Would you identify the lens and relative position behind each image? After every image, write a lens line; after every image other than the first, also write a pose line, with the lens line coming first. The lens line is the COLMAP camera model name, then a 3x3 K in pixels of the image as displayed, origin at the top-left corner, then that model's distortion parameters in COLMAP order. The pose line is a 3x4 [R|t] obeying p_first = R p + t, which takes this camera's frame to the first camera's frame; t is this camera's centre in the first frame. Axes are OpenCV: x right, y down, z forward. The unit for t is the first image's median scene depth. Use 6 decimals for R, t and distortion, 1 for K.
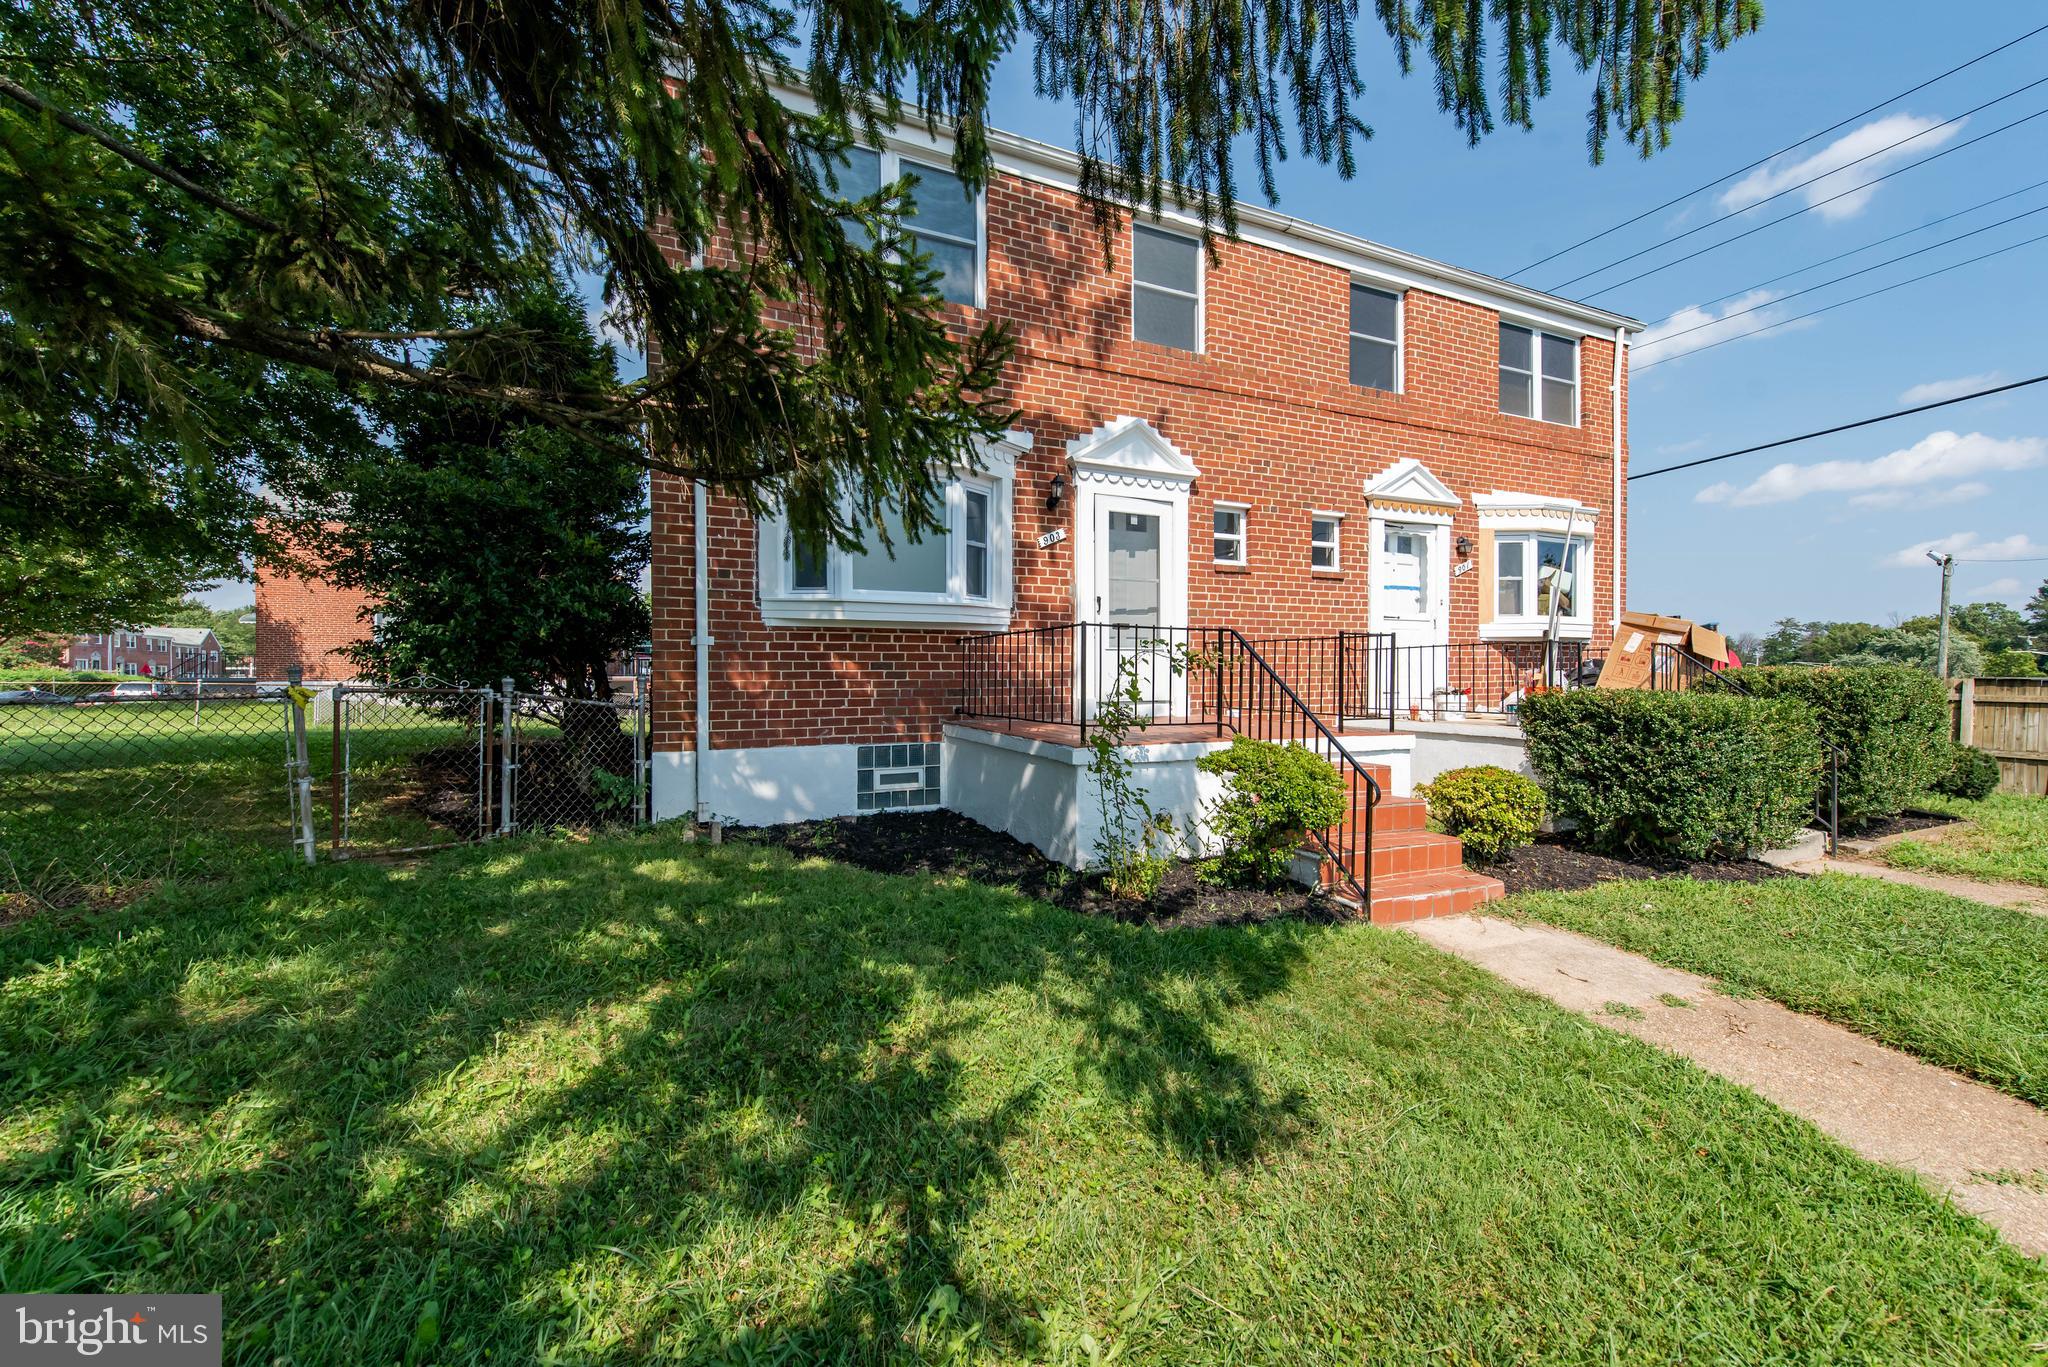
lens RADIAL K [[796.9, 0, 1030.1], [0, 796.9, 683.7], [0, 0, 1]] dist [0.010565, -0.002097]
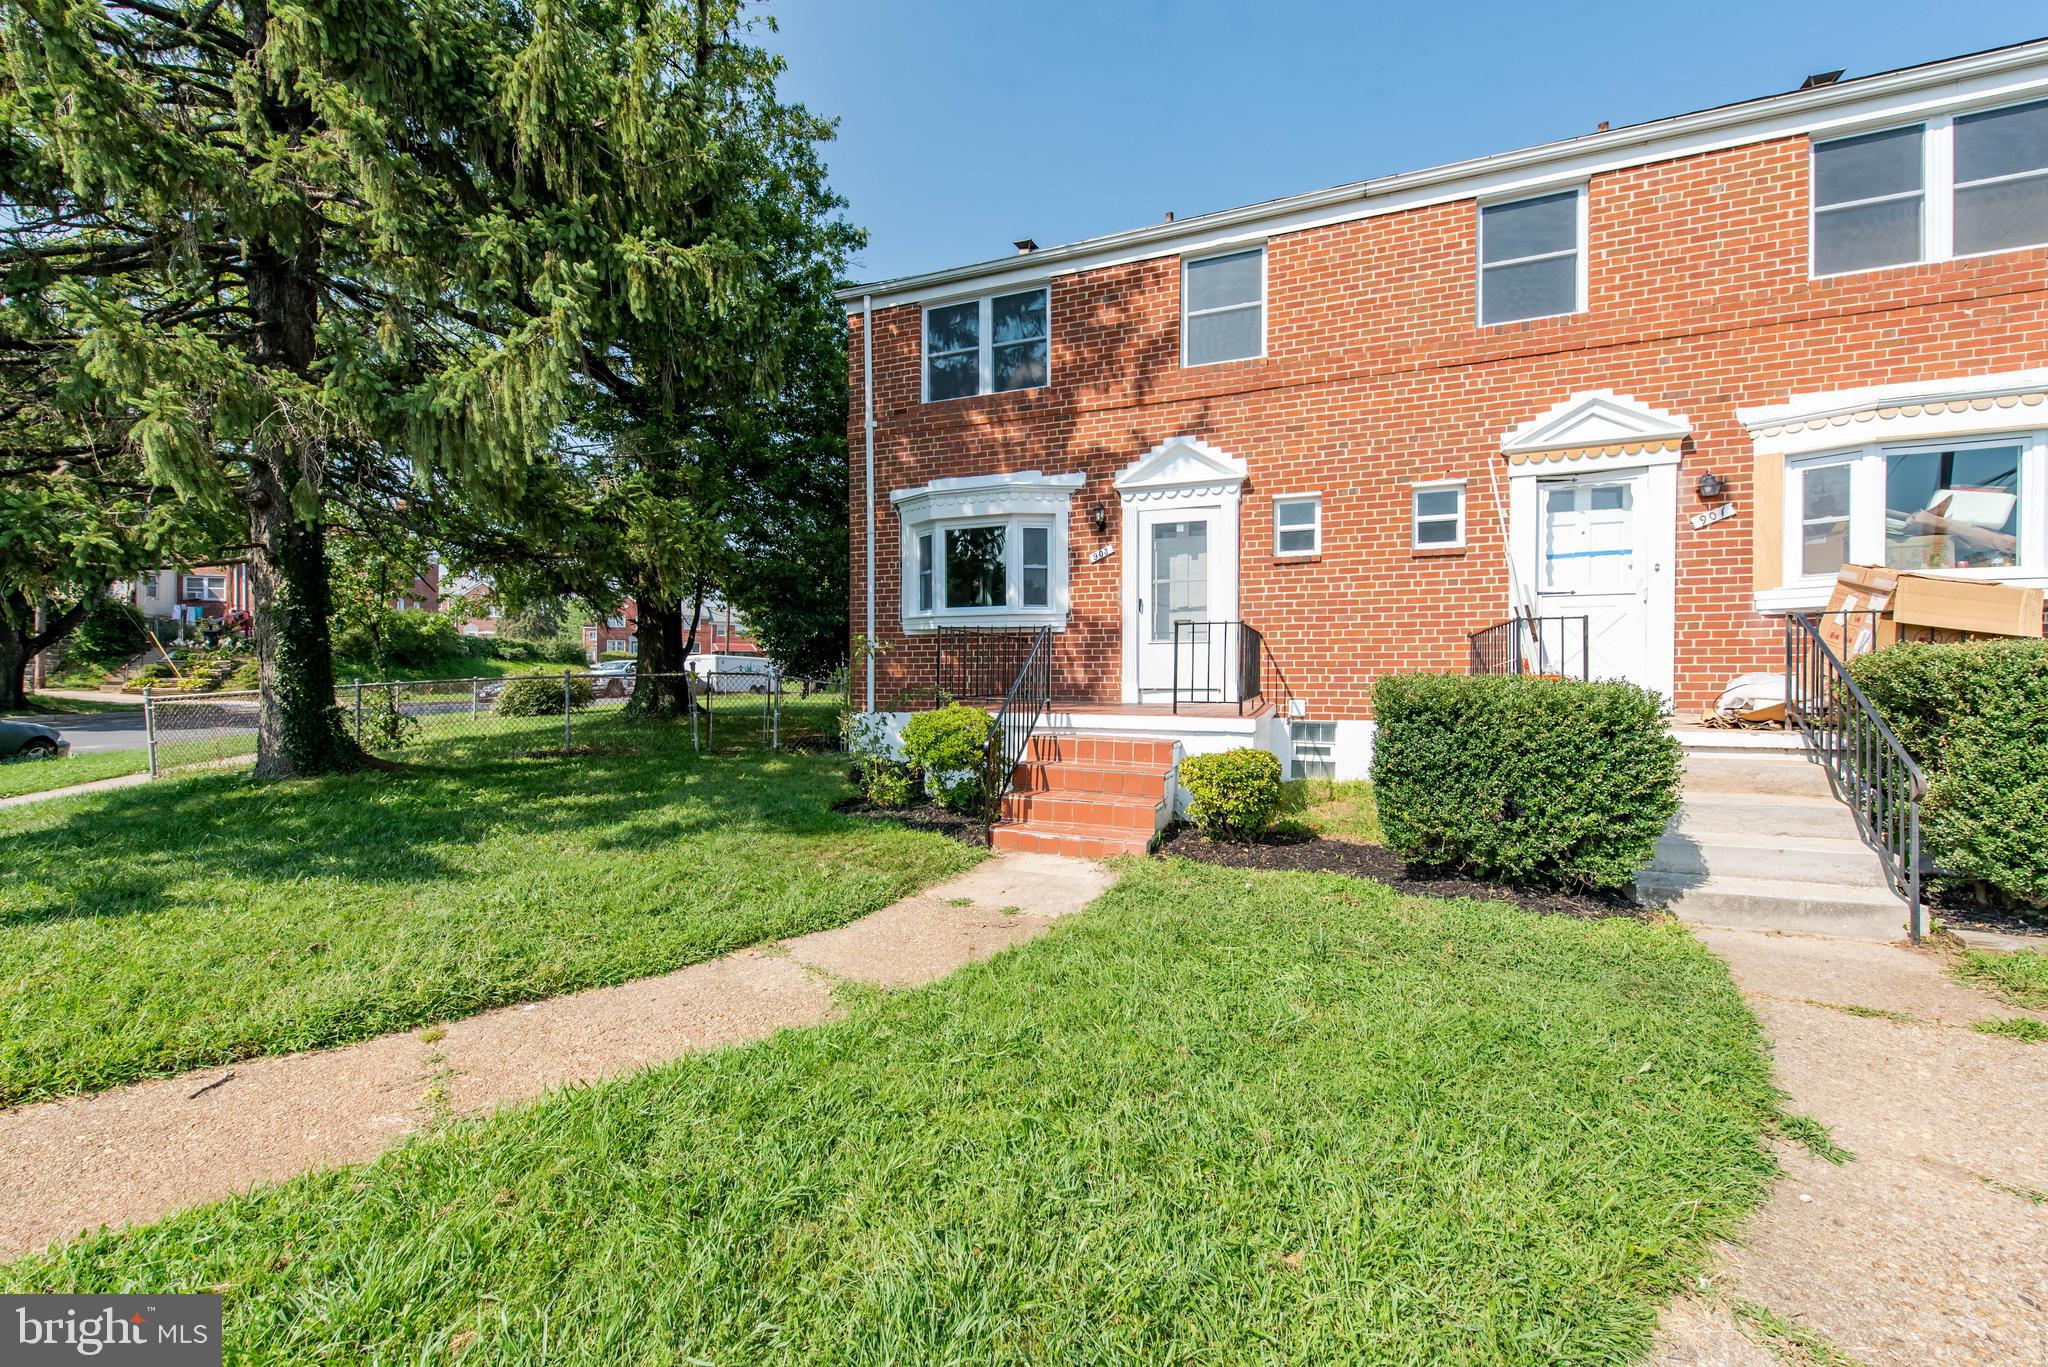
lens RADIAL K [[796.9, 0, 1036.9], [0, 796.9, 683.5], [0, 0, 1]] dist [0.010565, -0.002097]
pose [[0.704044, 0.007367, -0.710118, 0.790957], [-0.010786, 0.999942, -0.000320, 0.017256], [0.710075, 0.007885, 0.704082, 0.065946]]
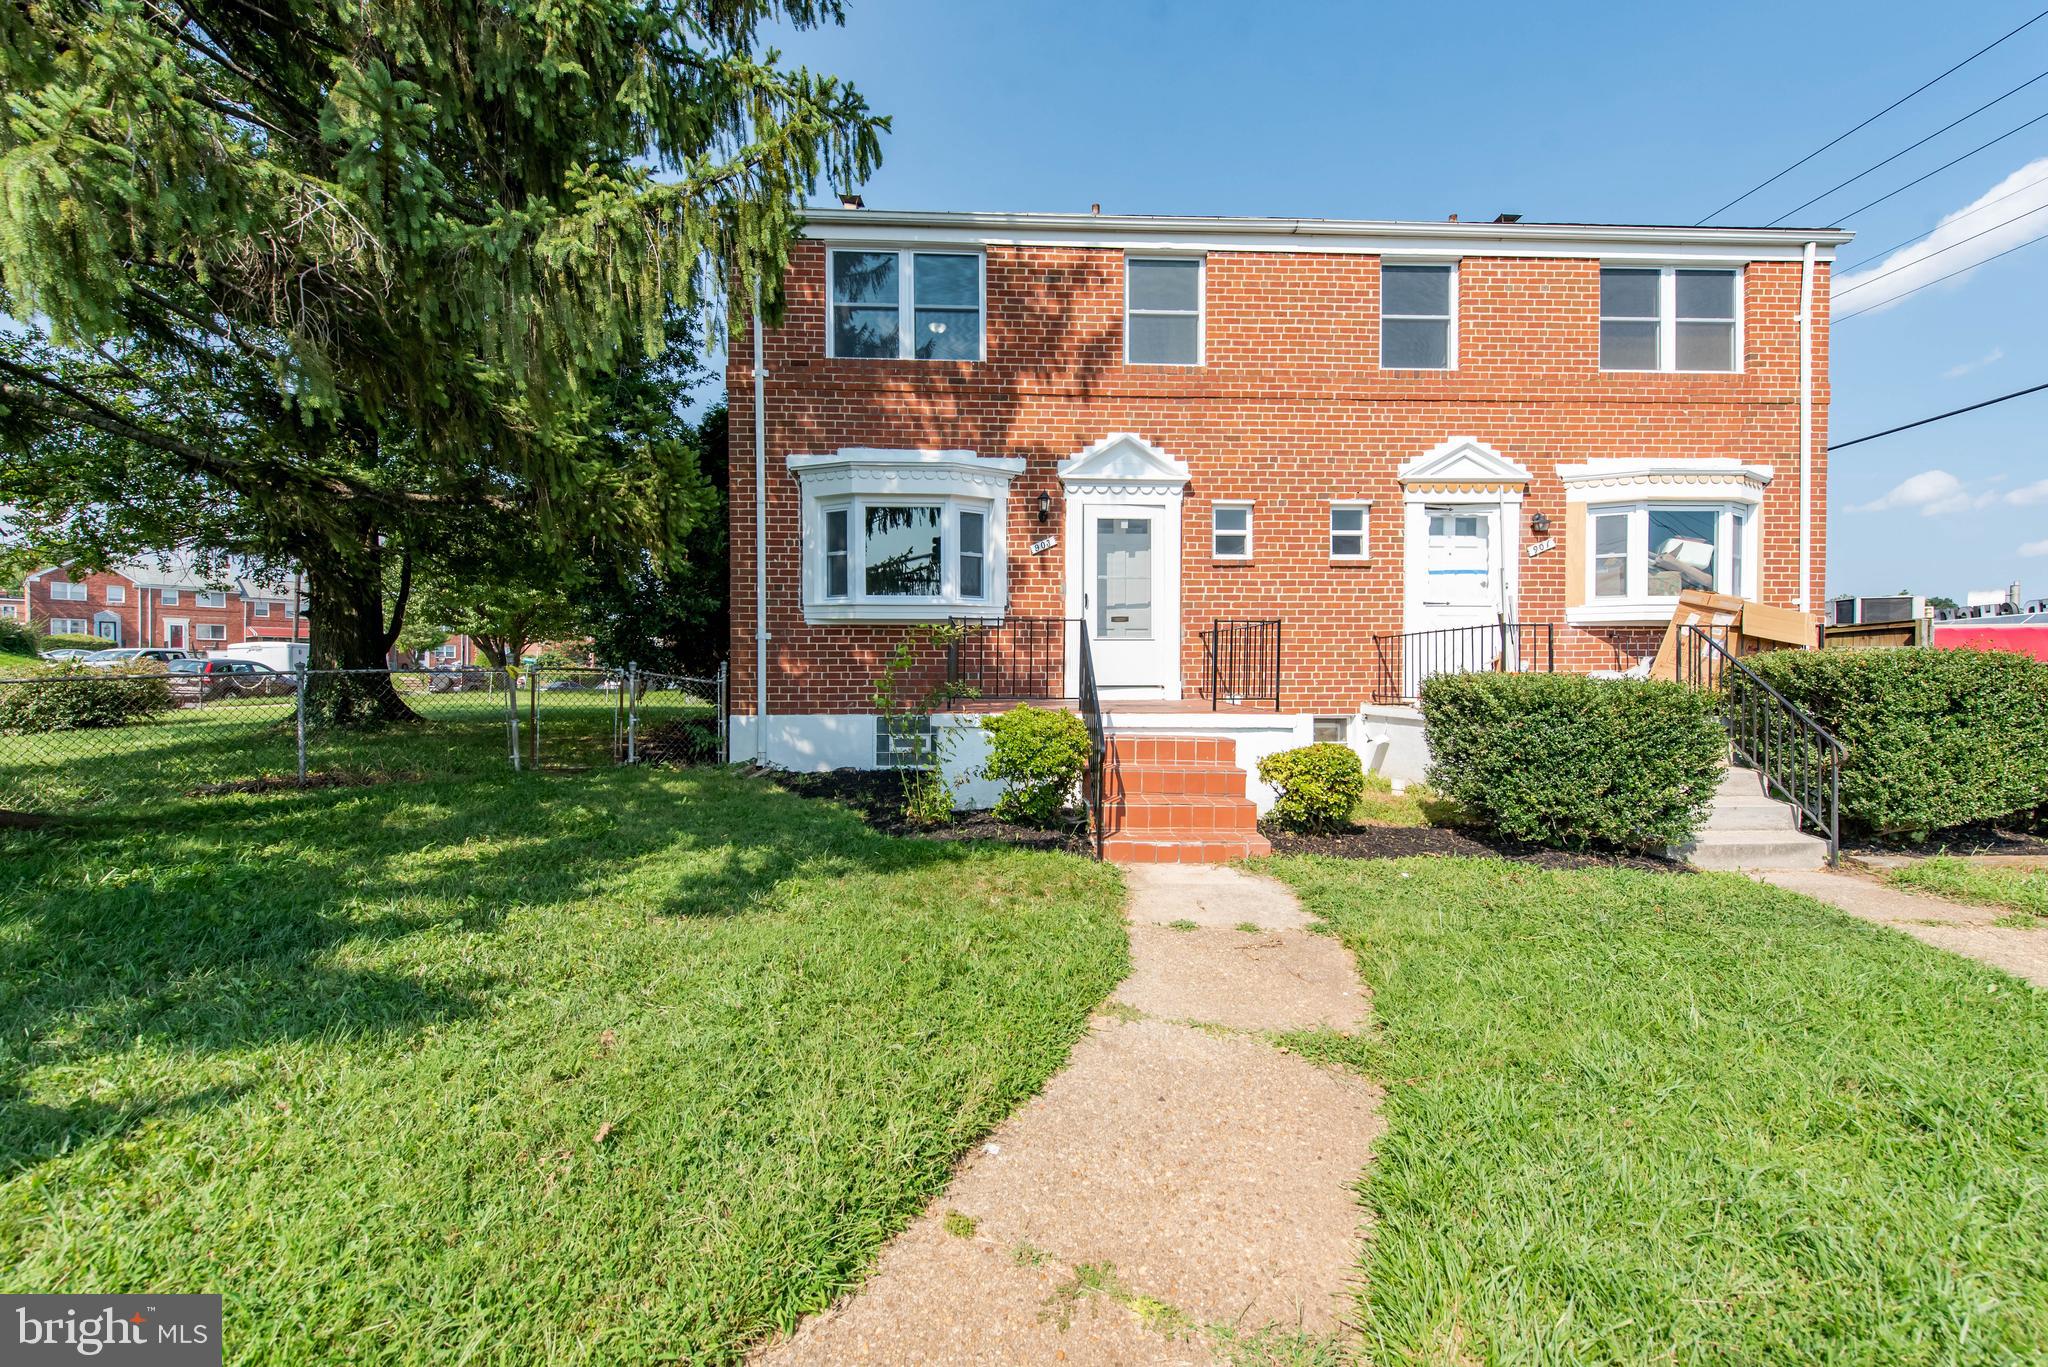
lens RADIAL K [[796.9, 0, 1032.7], [0, 796.9, 684.1], [0, 0, 1]] dist [0.010565, -0.002097]
pose [[0.927623, 0.007747, -0.373437, 0.433316], [-0.007082, 0.999970, 0.003152, 0.017387], [0.373450, -0.000279, 0.927650, -0.091614]]
